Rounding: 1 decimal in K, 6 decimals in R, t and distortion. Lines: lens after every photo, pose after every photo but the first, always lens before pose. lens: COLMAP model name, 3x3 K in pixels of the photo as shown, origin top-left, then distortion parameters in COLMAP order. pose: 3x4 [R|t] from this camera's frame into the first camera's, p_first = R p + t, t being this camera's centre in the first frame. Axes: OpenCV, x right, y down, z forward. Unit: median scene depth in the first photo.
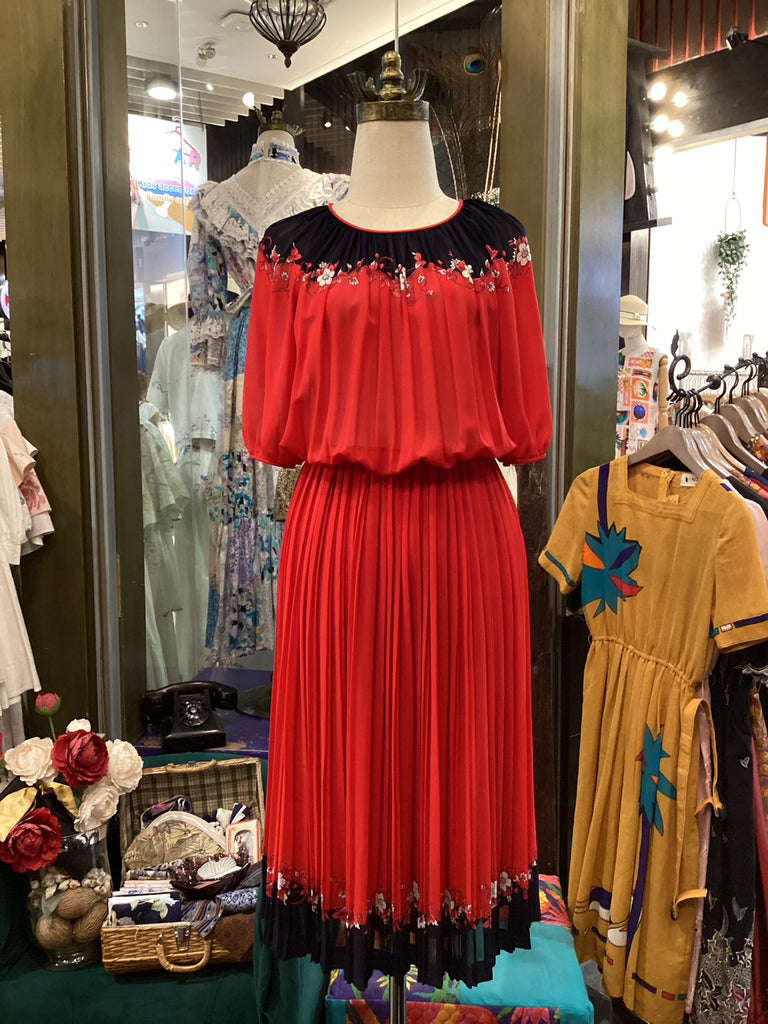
lens RADIAL K [[921.4, 0, 385.0], [0, 921.4, 514.6], [0, 0, 1]] dist [0.070473, -0.141792]
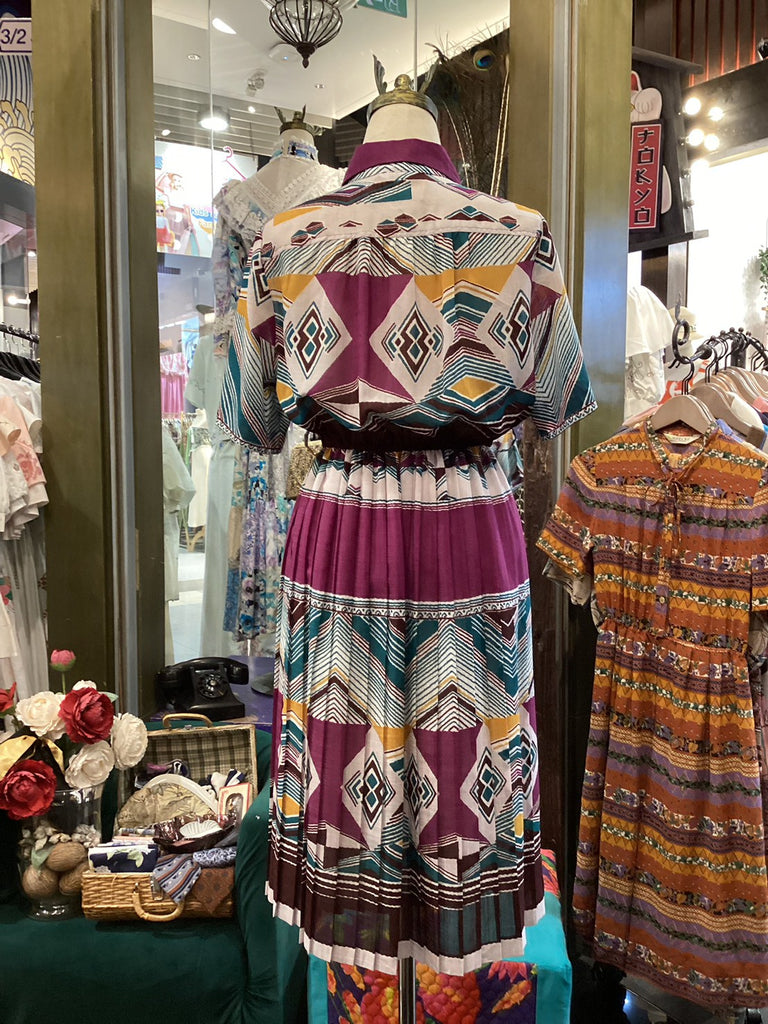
lens RADIAL K [[920.1, 0, 385.1], [0, 920.1, 513.3], [0, 0, 1]] dist [0.069541, -0.134661]
pose [[0.998196, 0.005305, -0.059811, 0.048614], [-0.007525, 0.999289, -0.036951, 0.056620], [0.059573, 0.037334, 0.997526, -0.018426]]
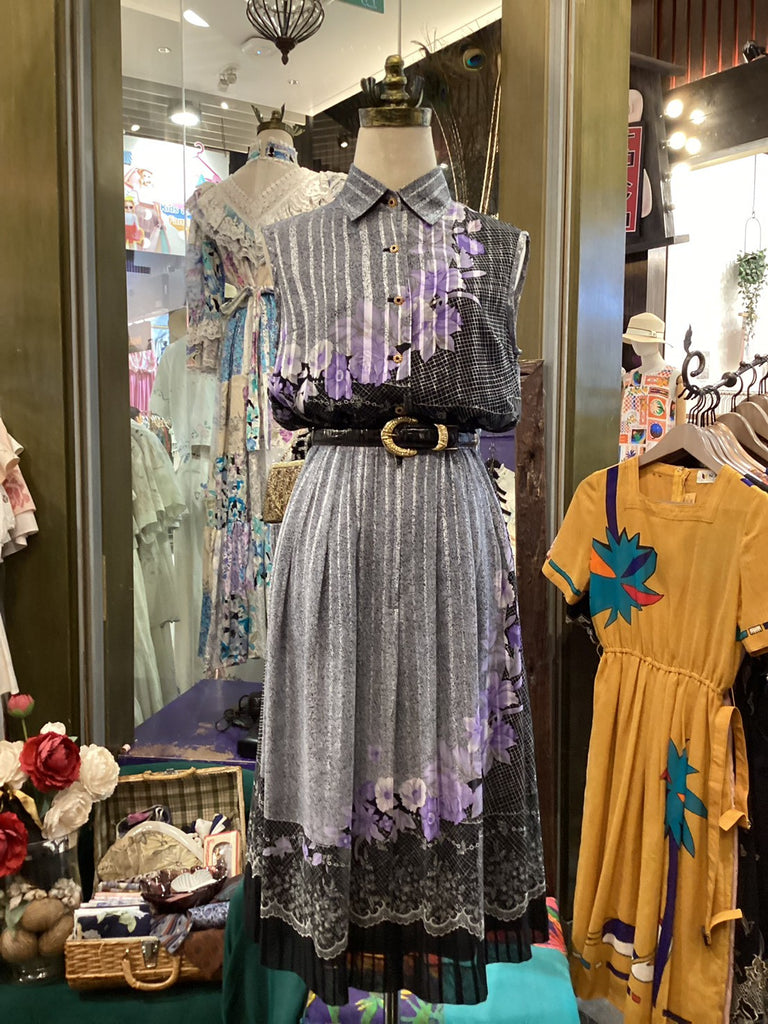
lens RADIAL K [[915.6, 0, 383.6], [0, 915.6, 513.8], [0, 0, 1]] dist [0.076805, -0.142028]
pose [[0.999558, 0.007198, -0.028860, 0.030988], [-0.008119, 0.999457, -0.031920, 0.025353], [0.028615, 0.032140, 0.999074, 0.035955]]
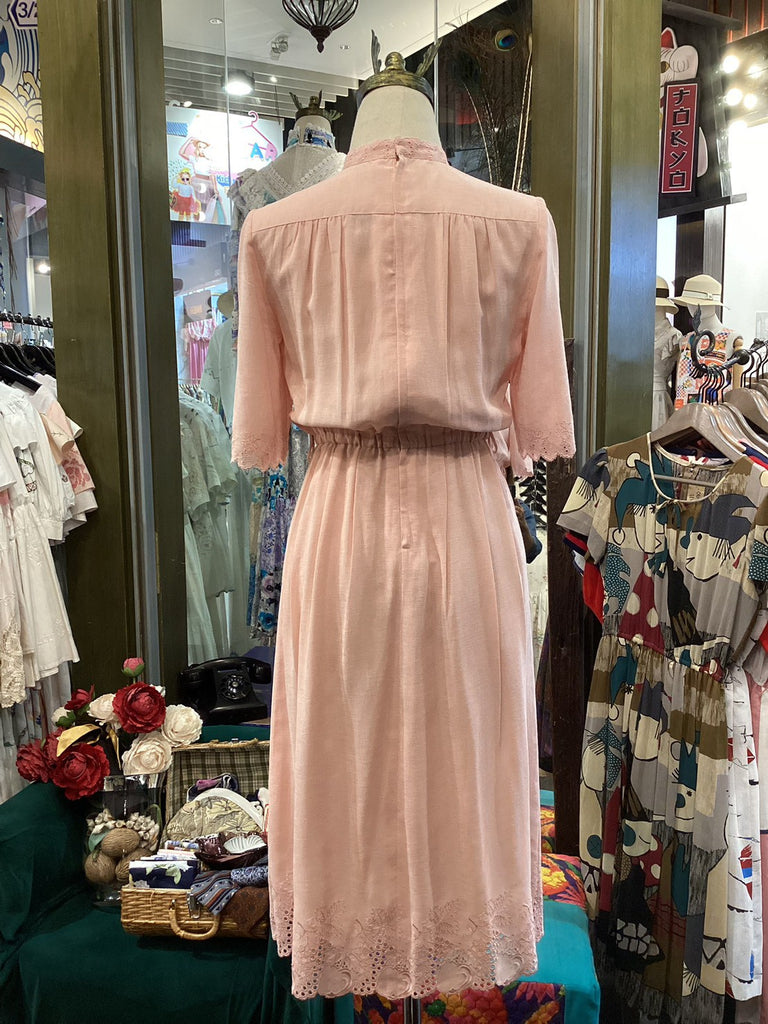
lens RADIAL K [[920.1, 0, 385.1], [0, 920.1, 513.3], [0, 0, 1]] dist [0.069541, -0.134661]
pose [[0.995337, 0.000901, -0.096457, 0.061287], [-0.000107, 0.999966, 0.008238, 0.011668], [0.096461, -0.008189, 0.995303, -0.002186]]
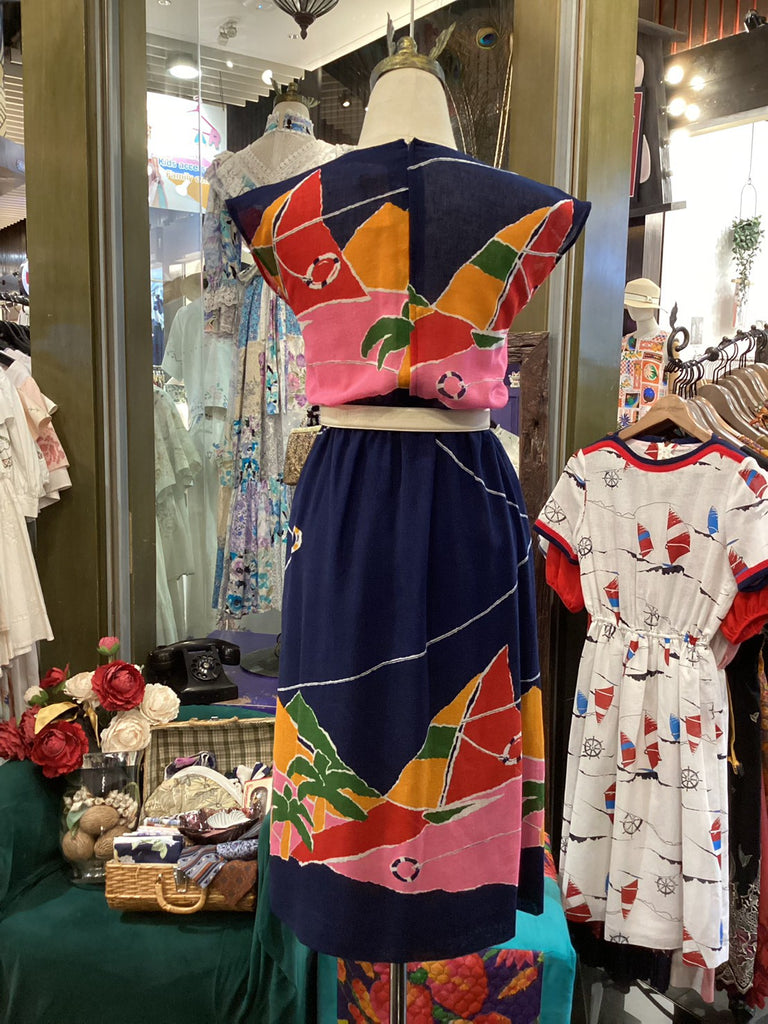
lens RADIAL K [[915.4, 0, 384.7], [0, 915.4, 512.1], [0, 0, 1]] dist [0.071556, -0.127812]
pose [[0.999684, 0.020314, -0.014816, 0.009502], [-0.020125, 0.999716, 0.012784, 0.022058], [0.015072, -0.012482, 0.999809, -0.018100]]
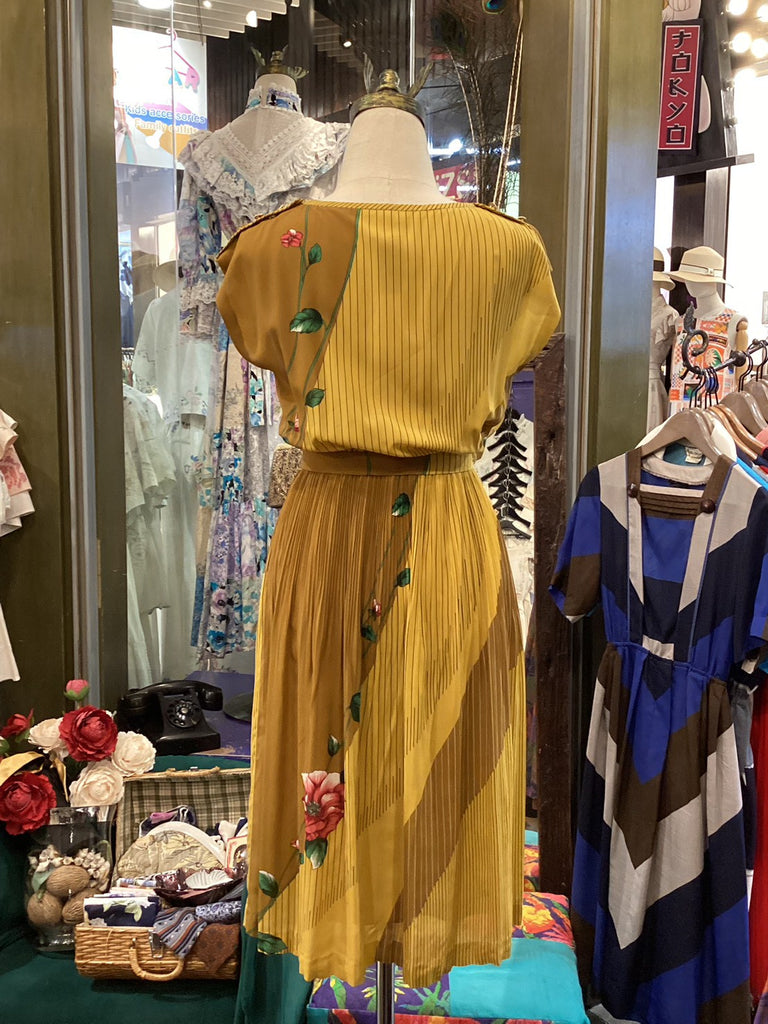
lens RADIAL K [[1140.5, 0, 382.9], [0, 1140.5, 513.2], [0, 0, 1]] dist [0.045650, -0.005212]
pose [[0.999279, 0.011312, -0.036240, 0.033072], [-0.011119, 0.999923, 0.005530, 0.006544], [0.036300, -0.005123, 0.999328, -0.118174]]
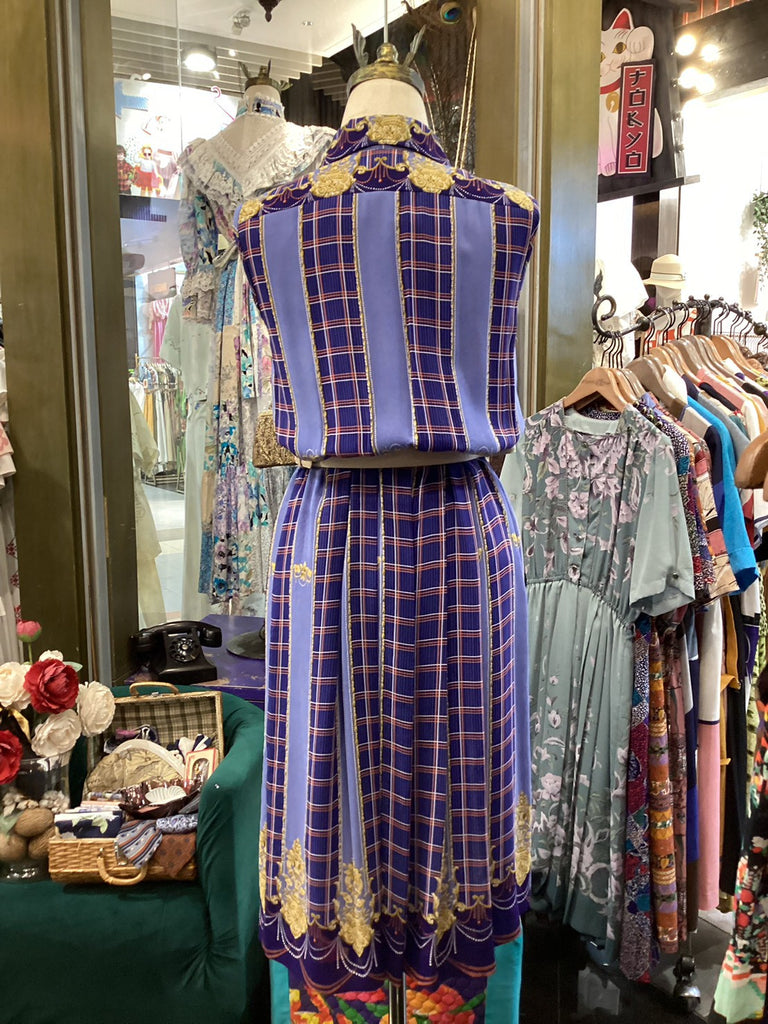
lens RADIAL K [[915.4, 0, 384.7], [0, 915.4, 512.1], [0, 0, 1]] dist [0.071556, -0.127812]
pose [[0.997969, 0.004382, -0.063543, 0.086607], [-0.002751, 0.999665, 0.025735, 0.029590], [0.063634, -0.025508, 0.997647, -0.016825]]
